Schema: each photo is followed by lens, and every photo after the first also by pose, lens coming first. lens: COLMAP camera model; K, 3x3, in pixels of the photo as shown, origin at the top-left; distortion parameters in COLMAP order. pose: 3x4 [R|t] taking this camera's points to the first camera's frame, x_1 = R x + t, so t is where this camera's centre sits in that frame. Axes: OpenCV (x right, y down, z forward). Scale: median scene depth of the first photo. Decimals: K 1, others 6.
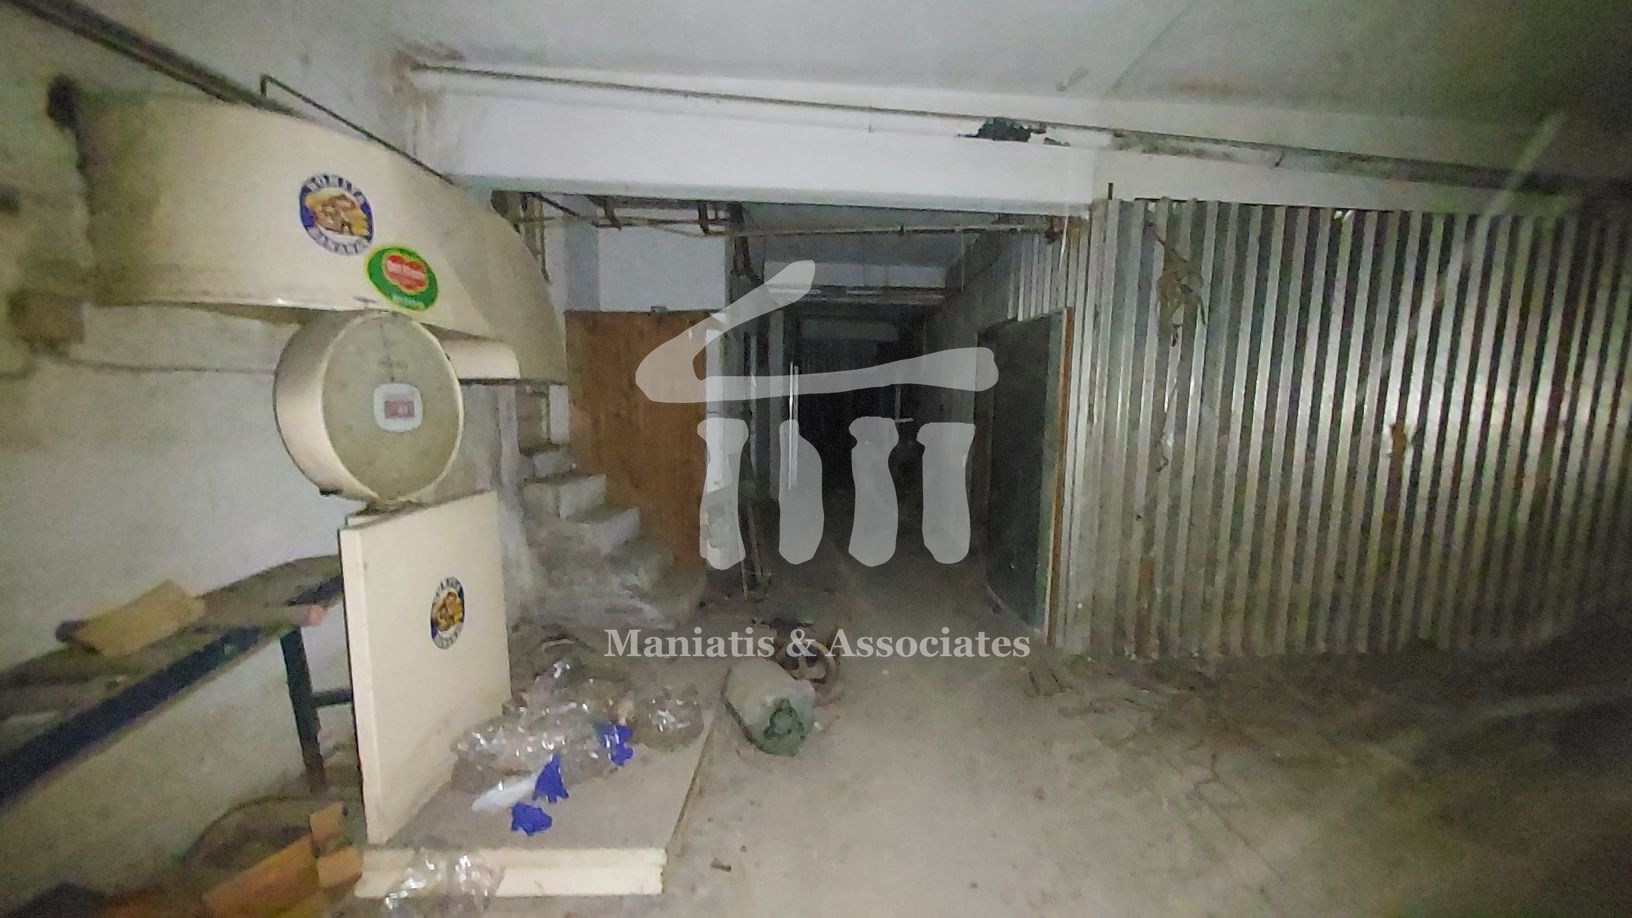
lens RADIAL K [[652.7, 0, 845.7], [0, 652.7, 476.2], [0, 0, 1]] dist [0.003565, -0.003588]
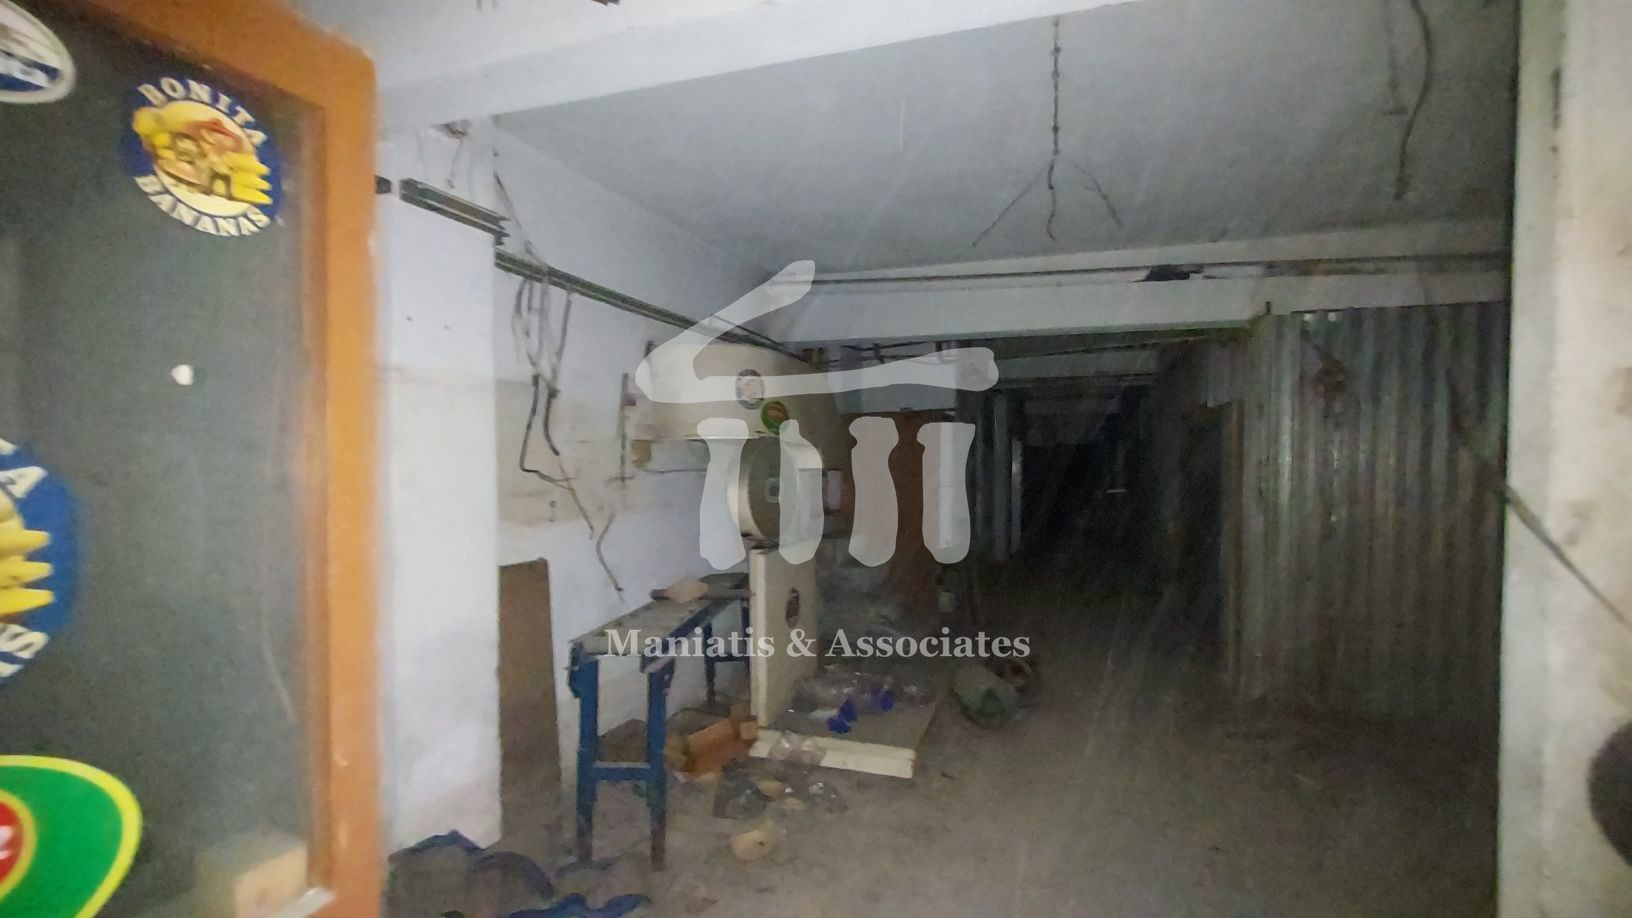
lens RADIAL K [[652.7, 0, 845.7], [0, 652.7, 476.2], [0, 0, 1]] dist [0.003565, -0.003588]
pose [[0.940422, -0.009906, -0.339866, 0.098591], [-0.025809, 0.994612, -0.100402, 0.027344], [0.339029, 0.103192, 0.935099, -0.511876]]
